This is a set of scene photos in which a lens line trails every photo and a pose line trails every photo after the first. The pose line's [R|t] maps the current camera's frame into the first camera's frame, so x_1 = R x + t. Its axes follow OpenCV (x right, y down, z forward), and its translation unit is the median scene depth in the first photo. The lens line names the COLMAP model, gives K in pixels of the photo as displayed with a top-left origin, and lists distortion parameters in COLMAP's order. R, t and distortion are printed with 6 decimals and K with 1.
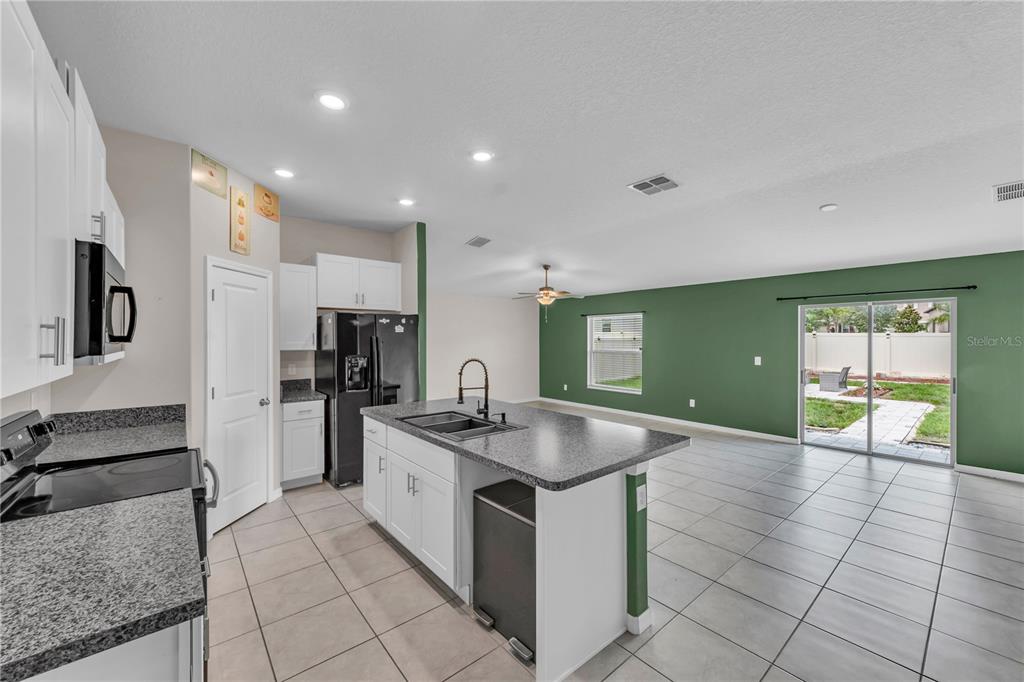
lens RADIAL K [[397.5, 0, 512.0], [0, 397.5, 341.0], [0, 0, 1]] dist [0.000387, -0.000159]
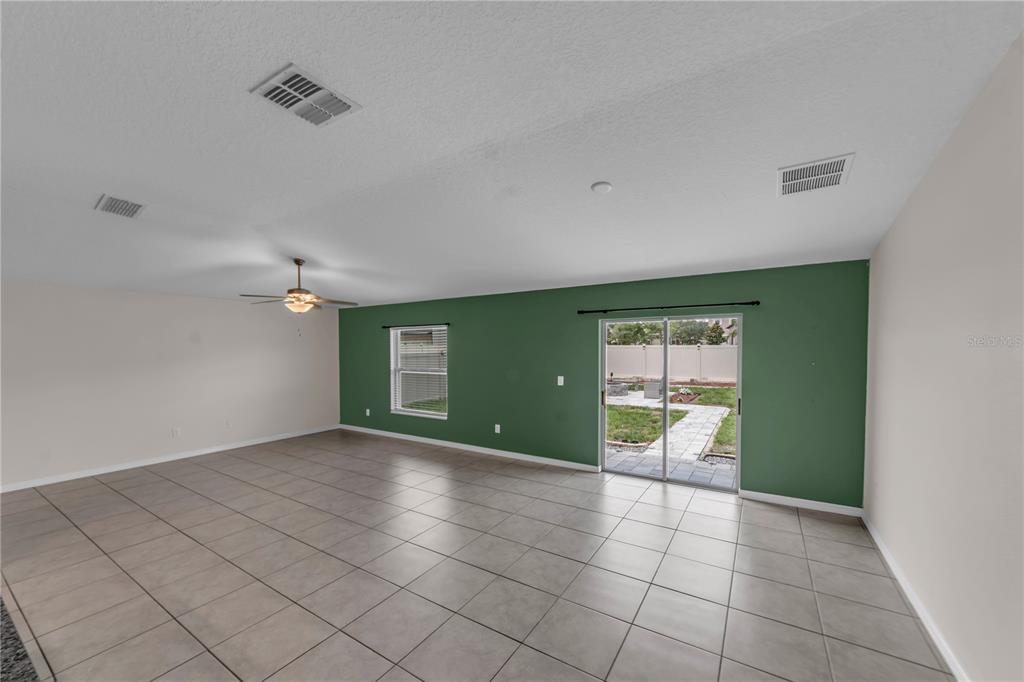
lens RADIAL K [[373.7, 0, 491.3], [0, 373.7, 351.7], [0, 0, 1]] dist [0.017755, 0.000016]
pose [[0.970319, -0.003144, 0.241809, 0.213603], [0.002591, 0.999993, 0.002603, -0.014543], [-0.241816, -0.001900, 0.970320, 0.179001]]
